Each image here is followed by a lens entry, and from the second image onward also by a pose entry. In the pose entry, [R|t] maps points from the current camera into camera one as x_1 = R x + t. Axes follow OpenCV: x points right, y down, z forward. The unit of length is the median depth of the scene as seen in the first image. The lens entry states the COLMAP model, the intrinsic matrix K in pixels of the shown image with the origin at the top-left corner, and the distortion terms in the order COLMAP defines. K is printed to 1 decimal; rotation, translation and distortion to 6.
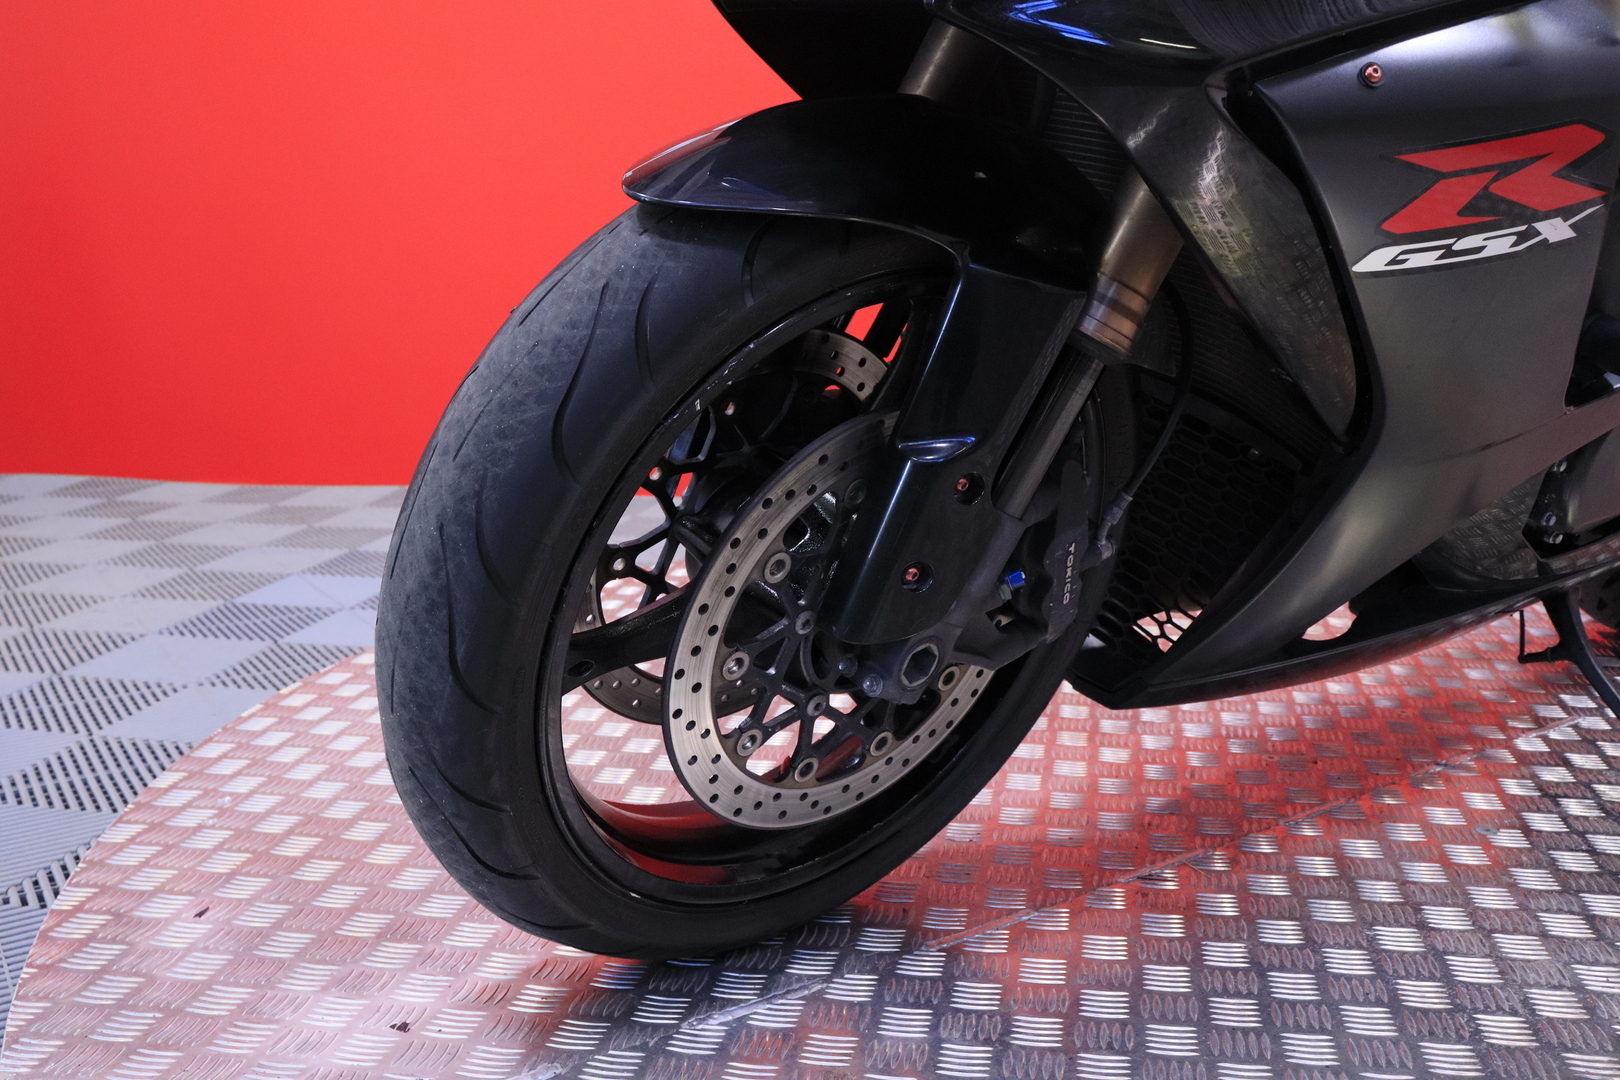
lens RADIAL K [[1563.9, 0, 803.7], [0, 1563.9, 553.2], [0, 0, 1]] dist [-0.113894, 0.000000]
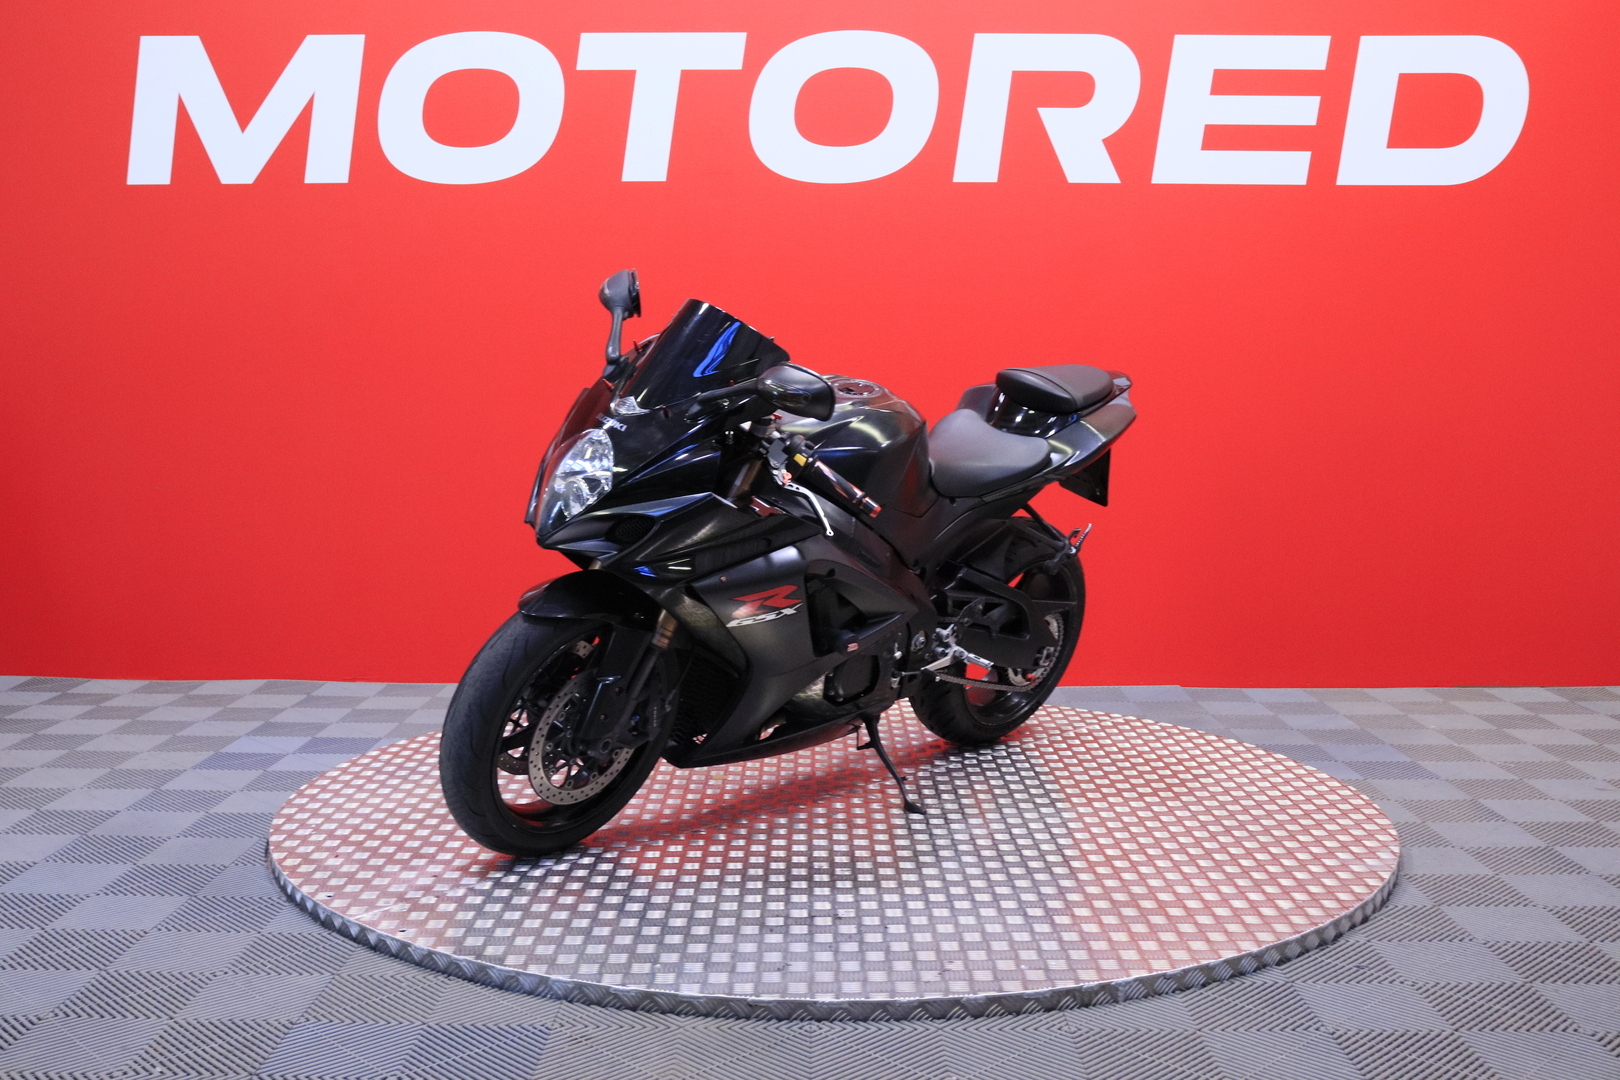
lens RADIAL K [[1769.3, 0, 807.3], [0, 1769.3, 540.1], [0, 0, 1]] dist [-0.036135, 0.000000]
pose [[0.984043, -0.011982, 0.177529, -0.153608], [0.029868, 0.994696, -0.098427, 0.020236], [-0.175408, 0.102159, 0.979181, -2.597802]]
